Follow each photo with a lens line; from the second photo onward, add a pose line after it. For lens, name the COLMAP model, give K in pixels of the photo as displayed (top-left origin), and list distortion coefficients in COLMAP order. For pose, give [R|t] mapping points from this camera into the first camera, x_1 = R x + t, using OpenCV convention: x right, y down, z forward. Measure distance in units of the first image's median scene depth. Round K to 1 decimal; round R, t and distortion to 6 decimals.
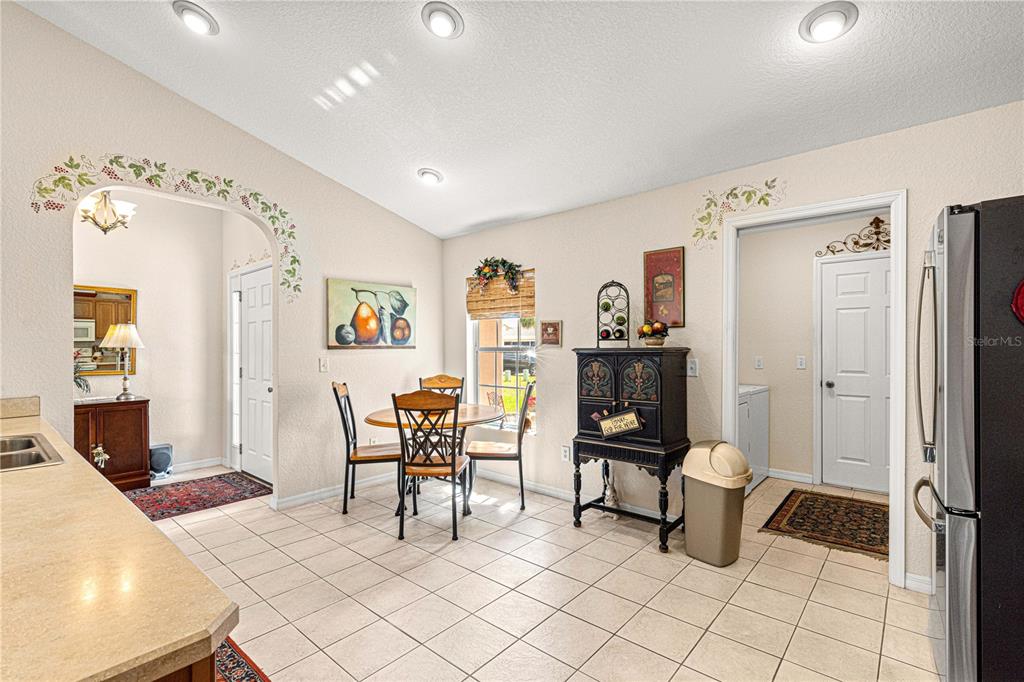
lens RADIAL K [[458.6, 0, 511.9], [0, 458.6, 346.8], [0, 0, 1]] dist [0.001328, -0.000189]
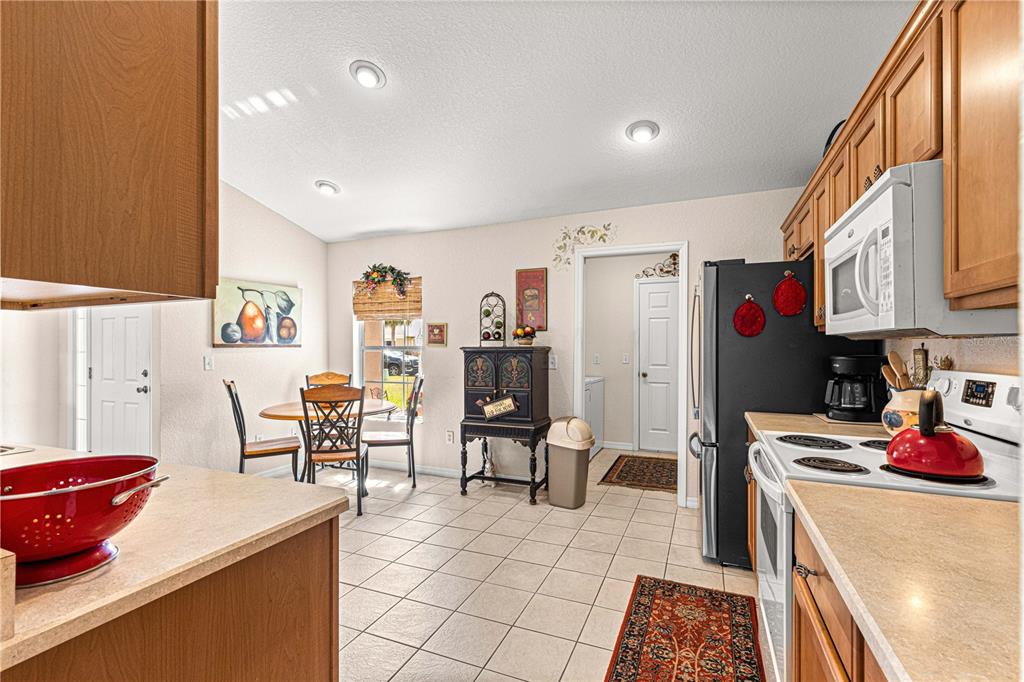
lens RADIAL K [[454.4, 0, 512.3], [0, 454.4, 346.9], [0, 0, 1]] dist [0.002338, 0.000082]
pose [[0.949484, 0.002570, 0.313804, -0.105891], [-0.002861, 0.999996, 0.000467, 0.001958], [-0.313801, -0.001342, 0.949488, -0.163806]]
